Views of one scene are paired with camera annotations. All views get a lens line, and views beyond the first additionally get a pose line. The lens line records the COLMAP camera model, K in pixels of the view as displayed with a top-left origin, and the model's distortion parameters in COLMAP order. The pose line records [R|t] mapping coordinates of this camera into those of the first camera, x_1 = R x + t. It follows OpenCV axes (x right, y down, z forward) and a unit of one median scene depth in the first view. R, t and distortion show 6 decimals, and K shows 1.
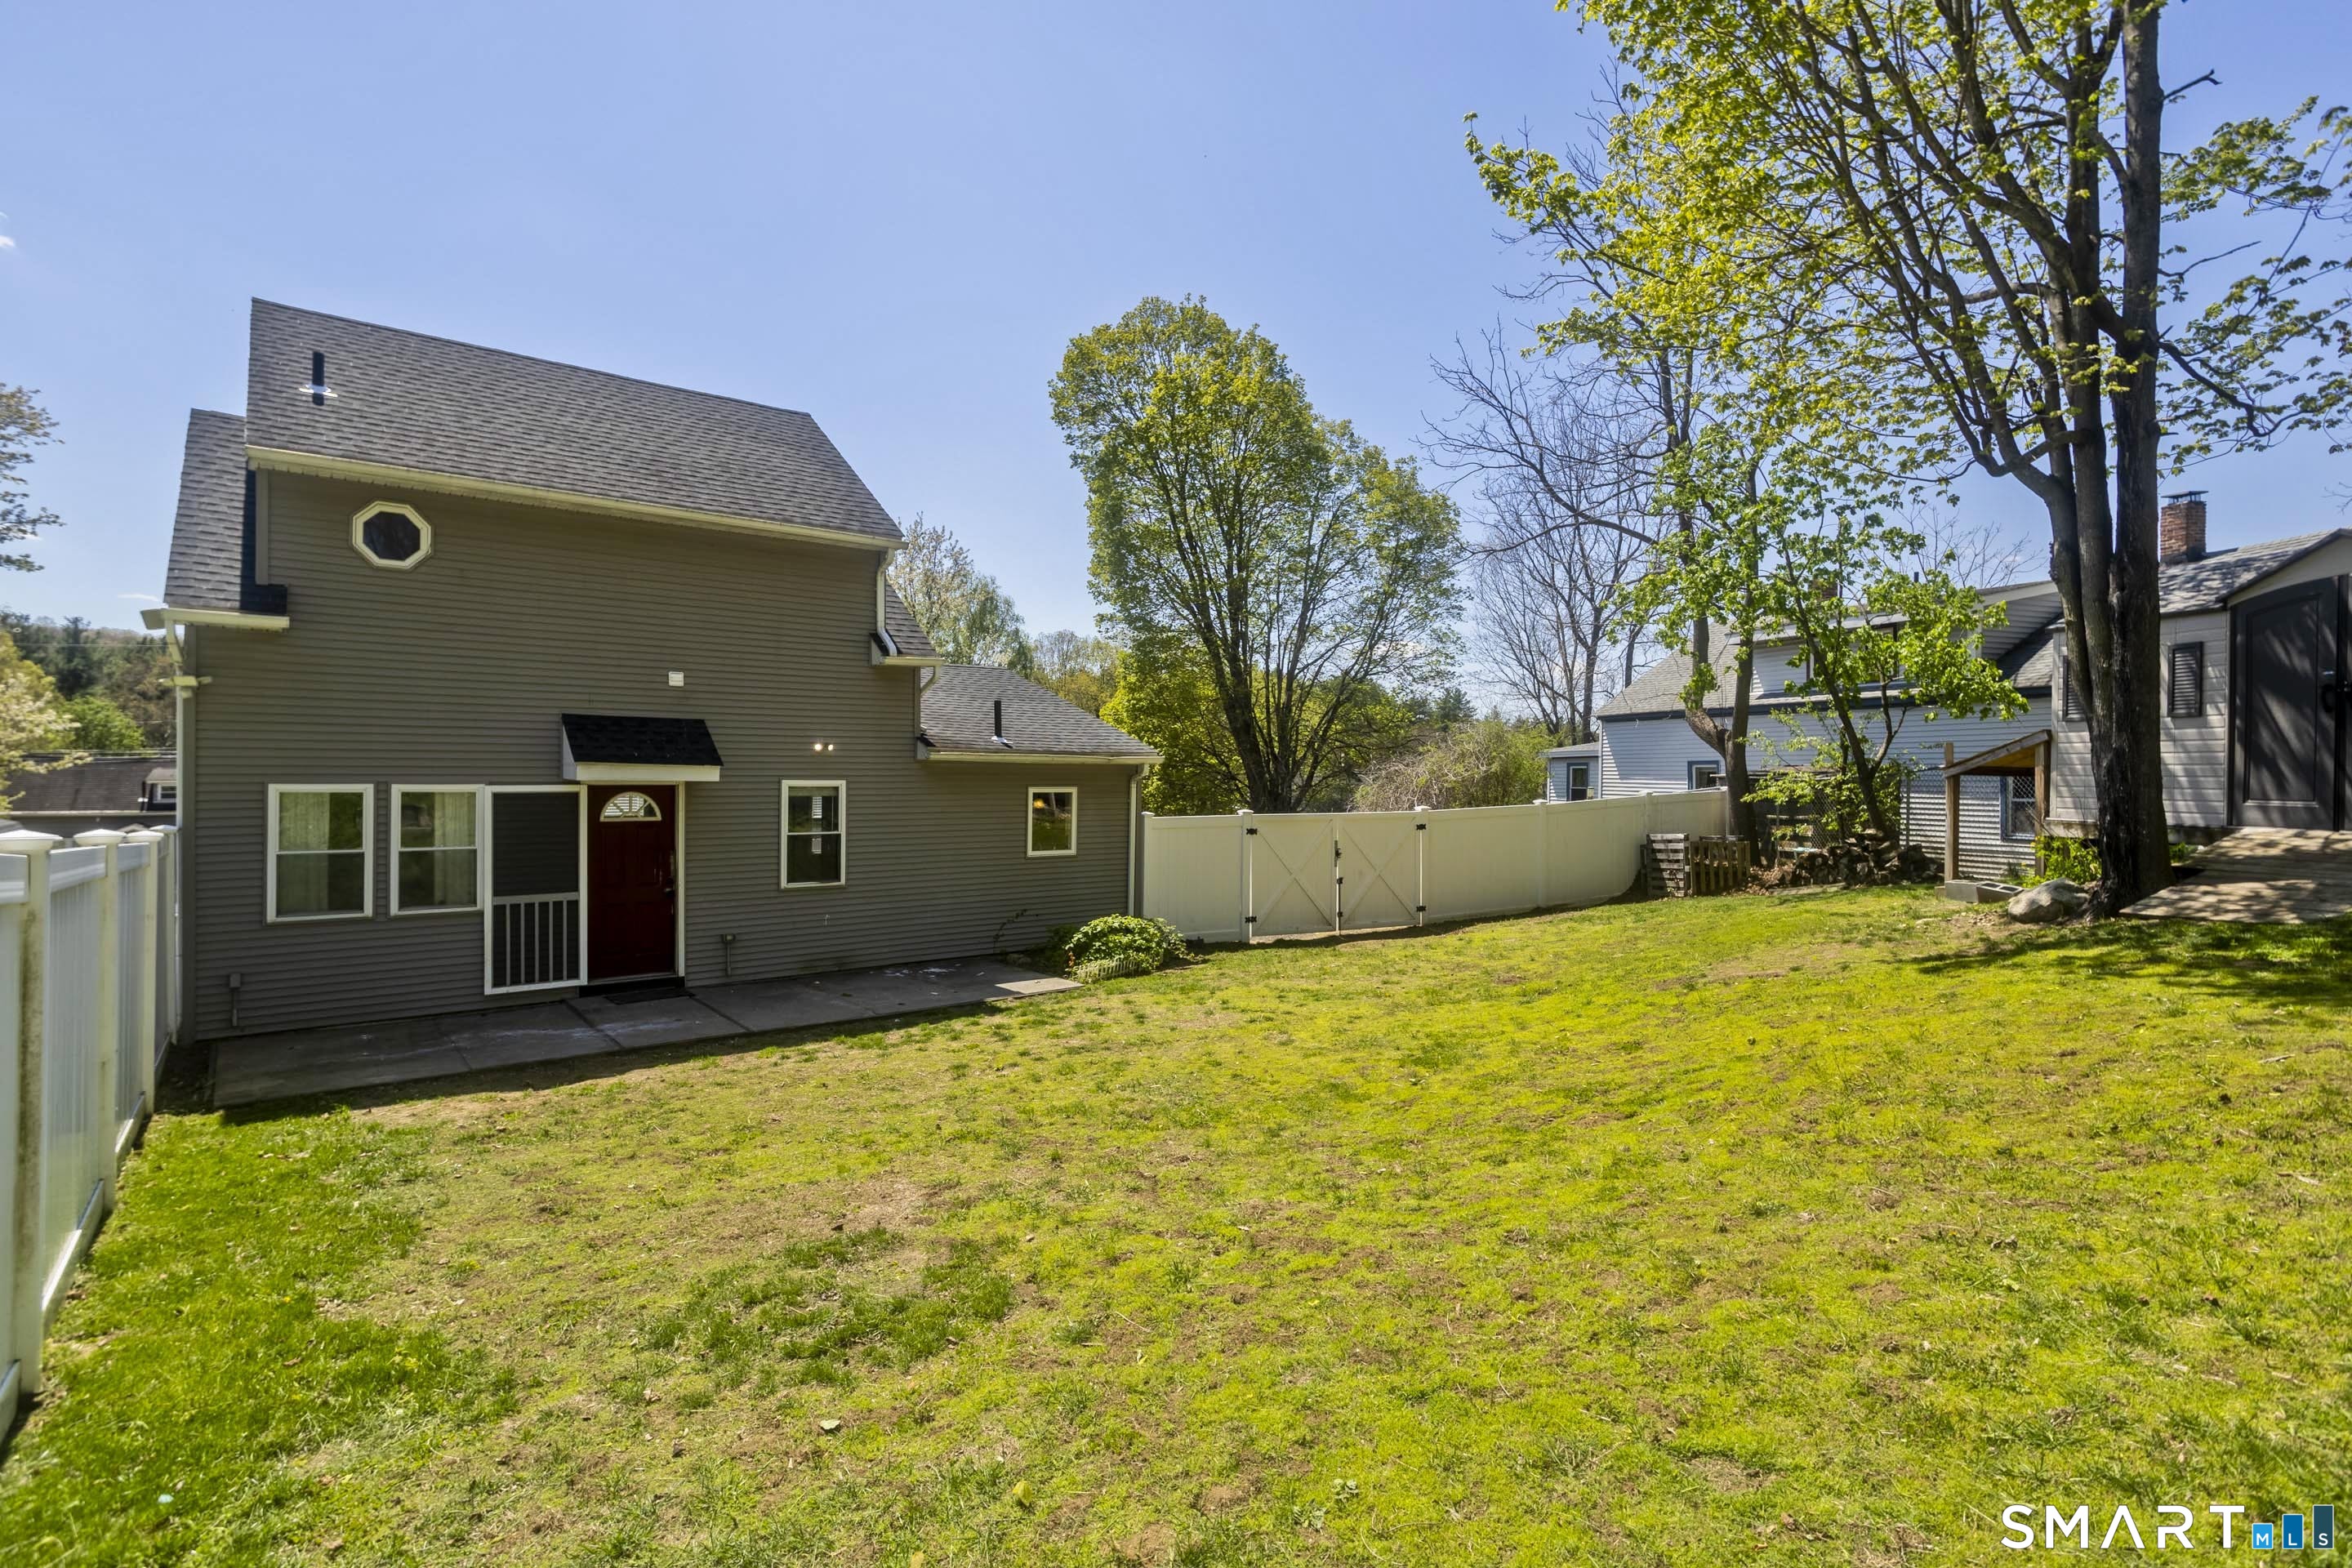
lens RADIAL K [[1131.0, 0, 1178.7], [0, 1131.0, 790.1], [0, 0, 1]] dist [-0.059899, 0.040570]
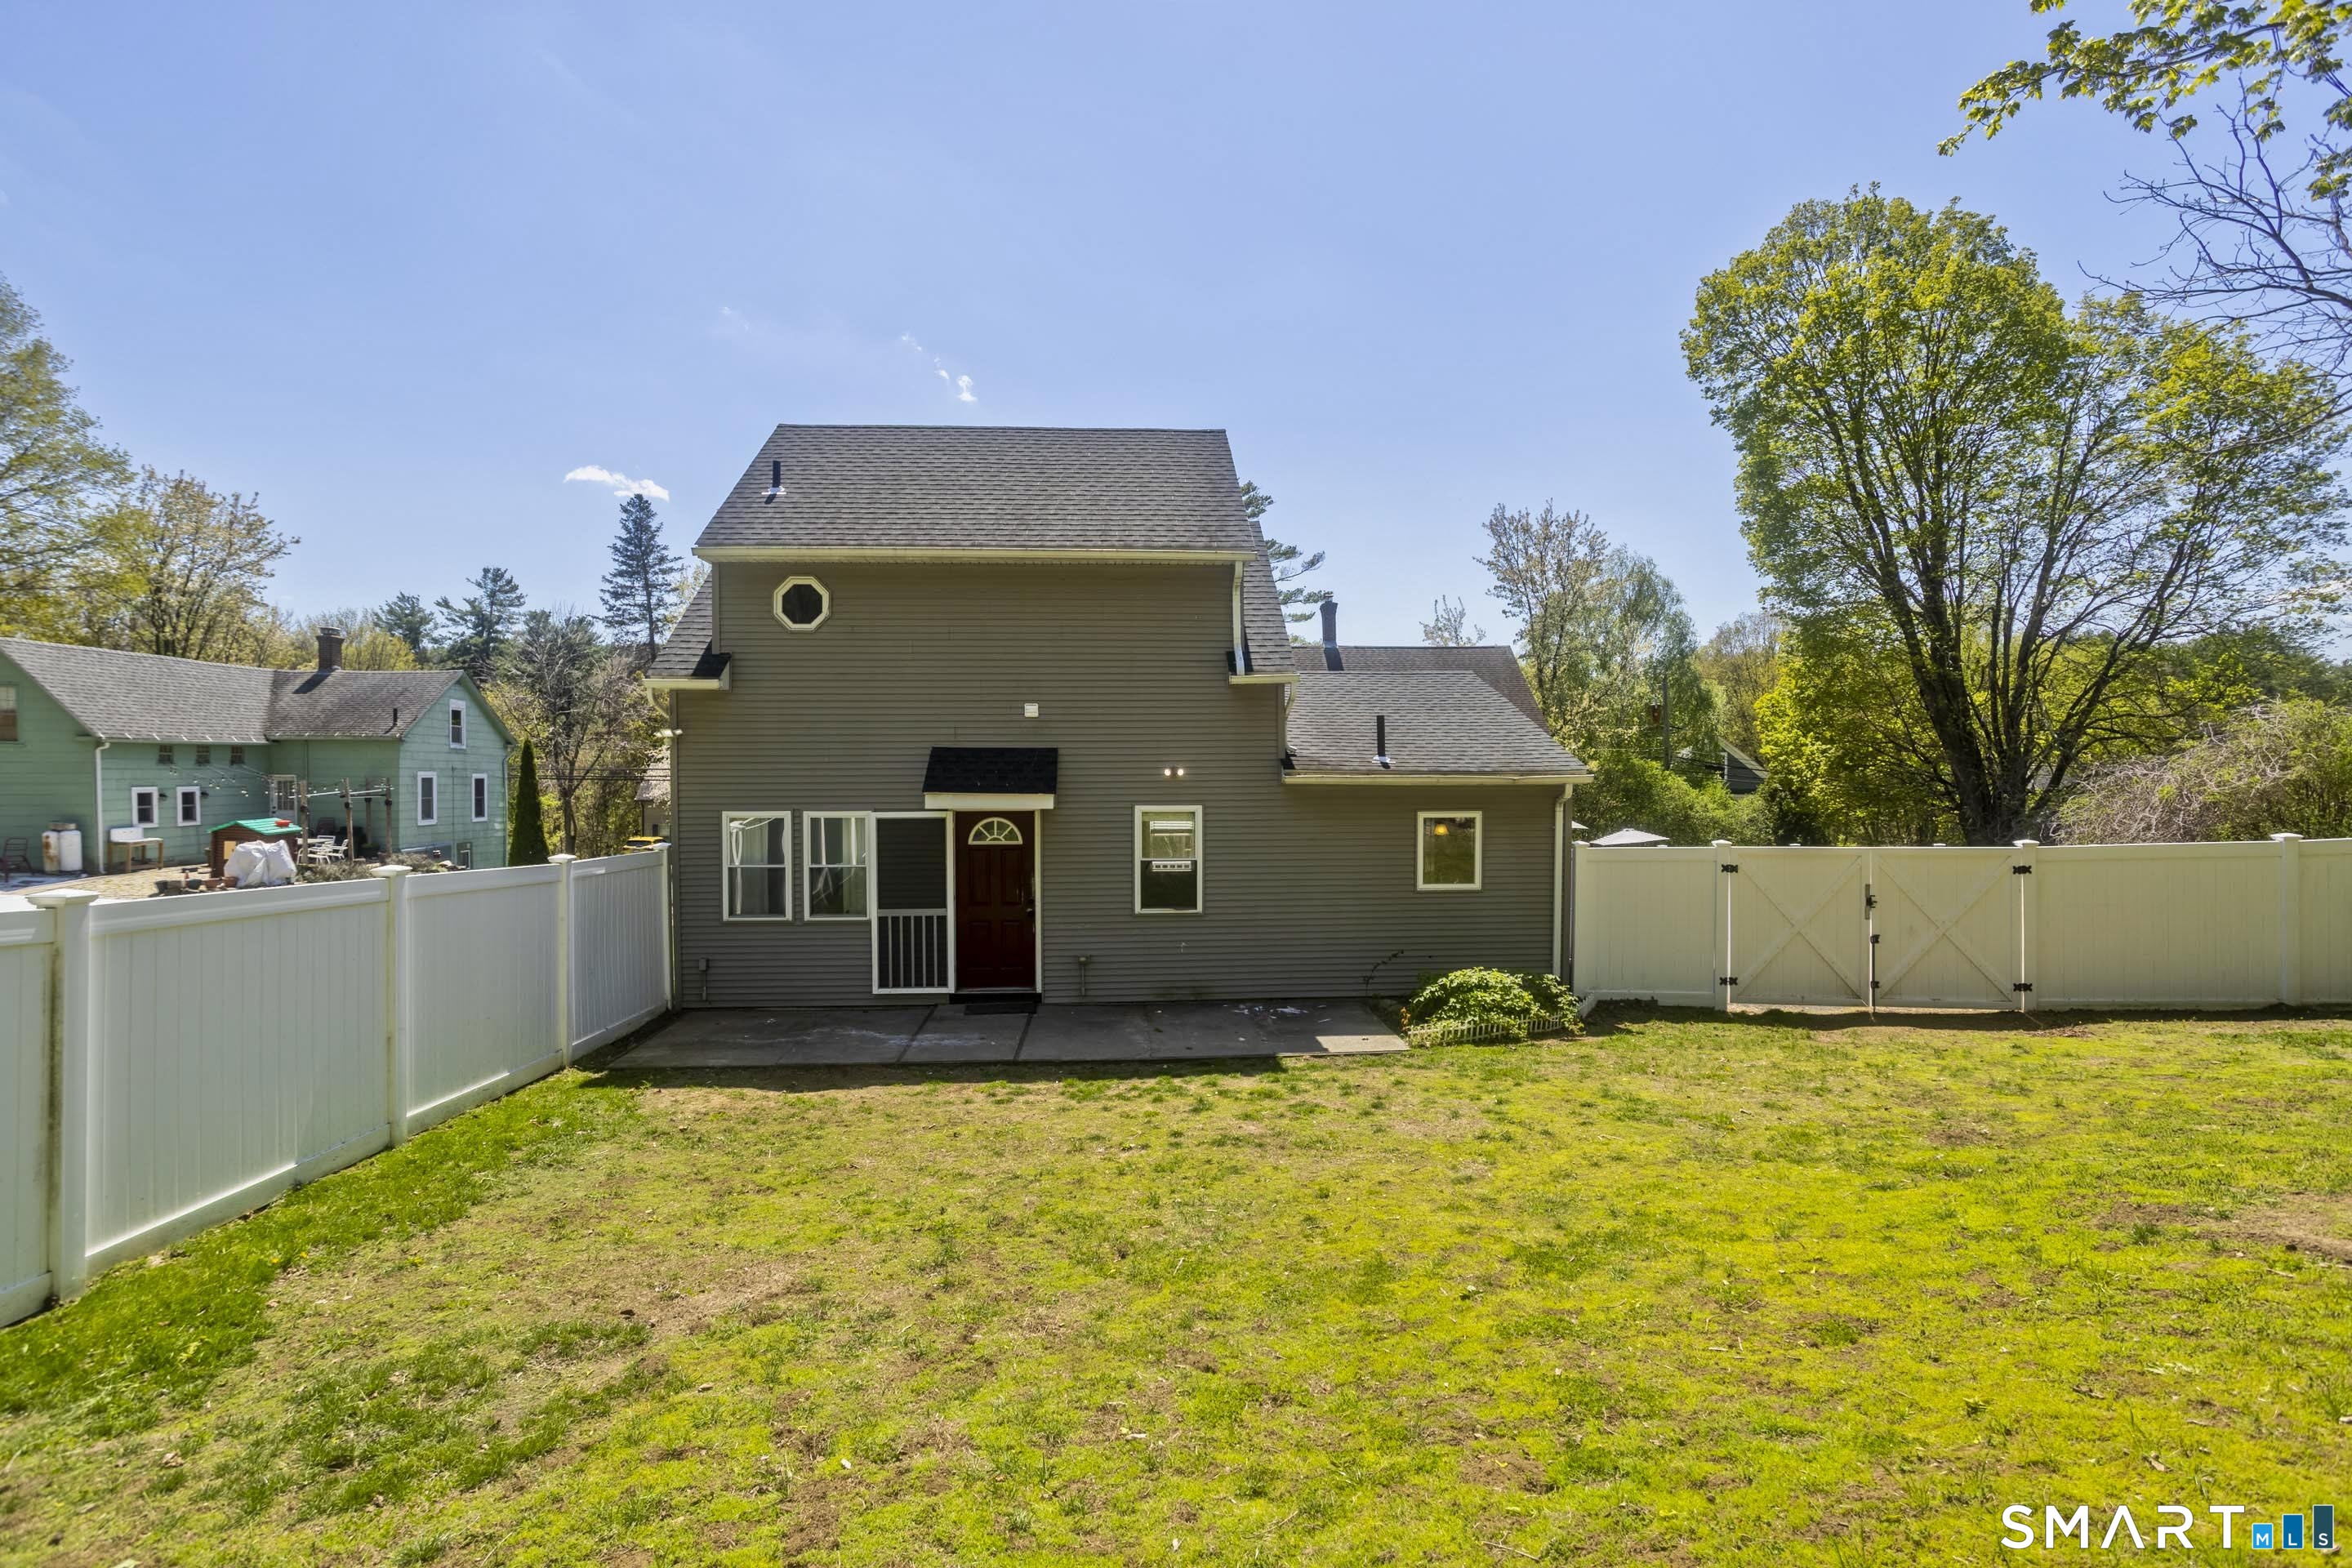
lens RADIAL K [[1131.0, 0, 1178.7], [0, 1131.0, 790.1], [0, 0, 1]] dist [-0.059899, 0.040570]
pose [[0.813886, 0.002314, -0.581020, 0.284452], [0.000354, 0.999990, 0.004478, -0.029303], [0.581025, -0.003850, 0.813877, 0.218317]]
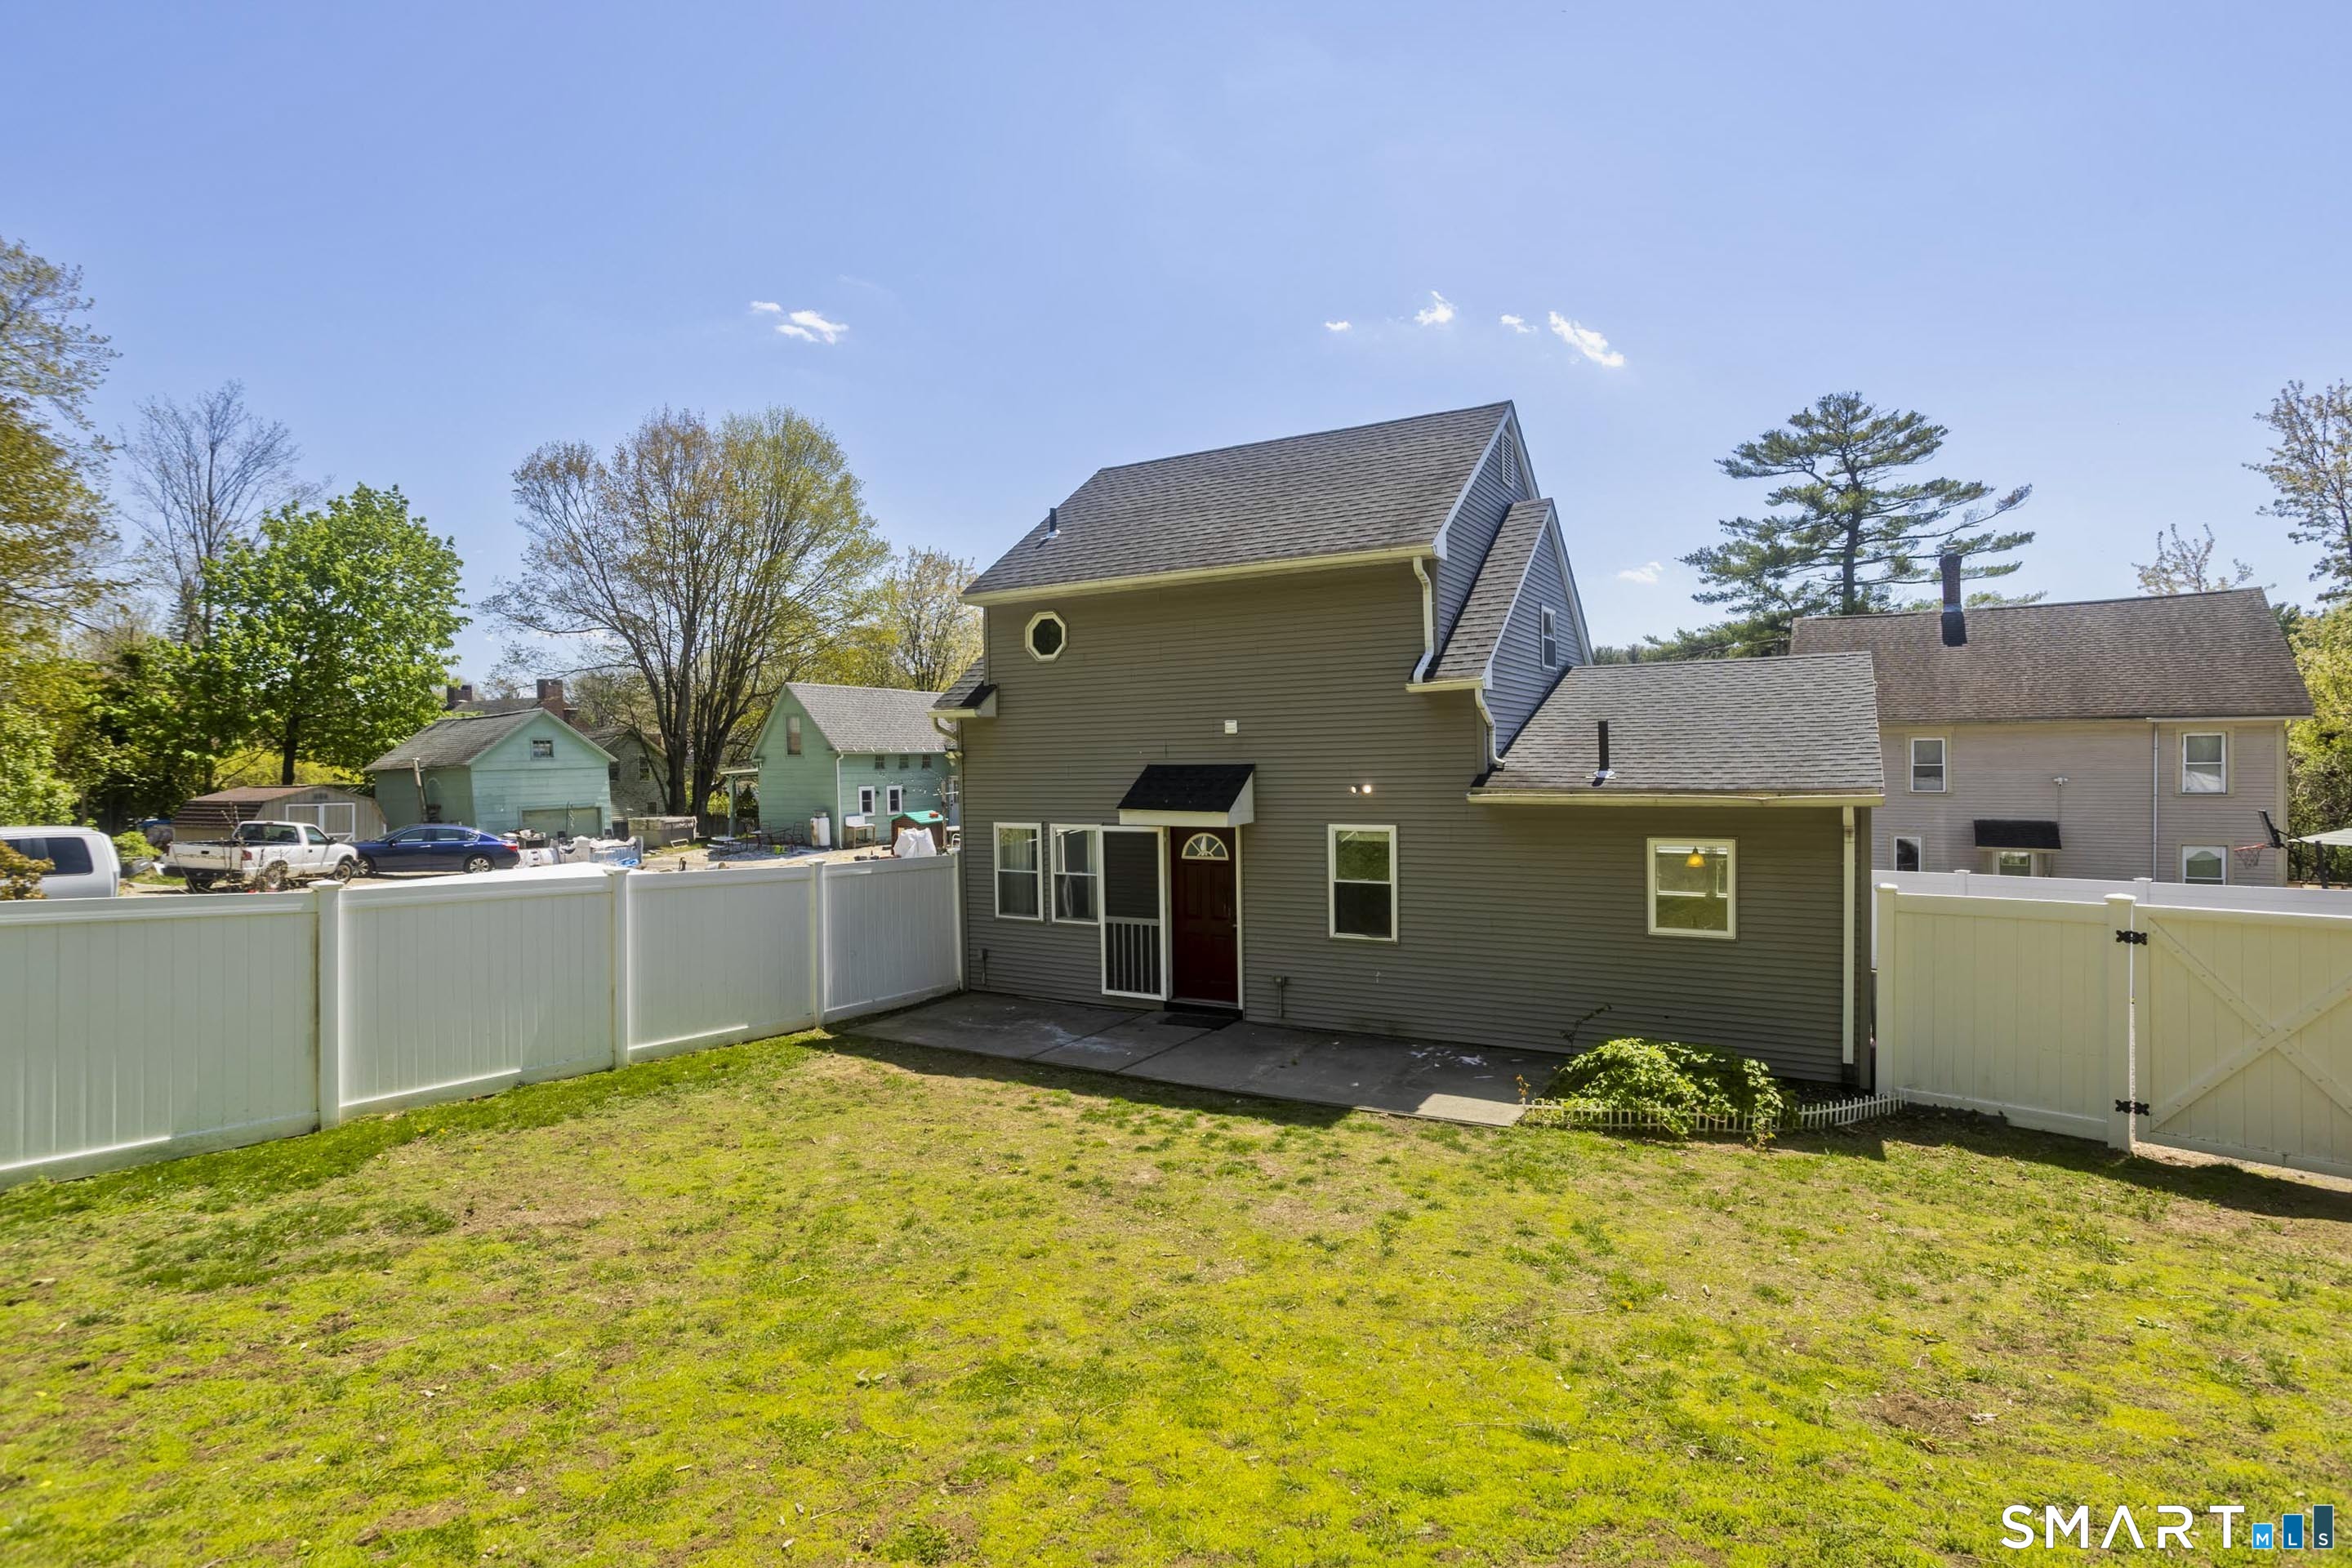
lens RADIAL K [[1131.0, 0, 1178.7], [0, 1131.0, 790.1], [0, 0, 1]] dist [-0.059899, 0.040570]
pose [[0.352233, 0.009942, -0.935859, 0.537792], [0.003364, 0.999924, 0.011888, -0.053389], [0.935906, -0.007335, 0.352173, 0.586268]]
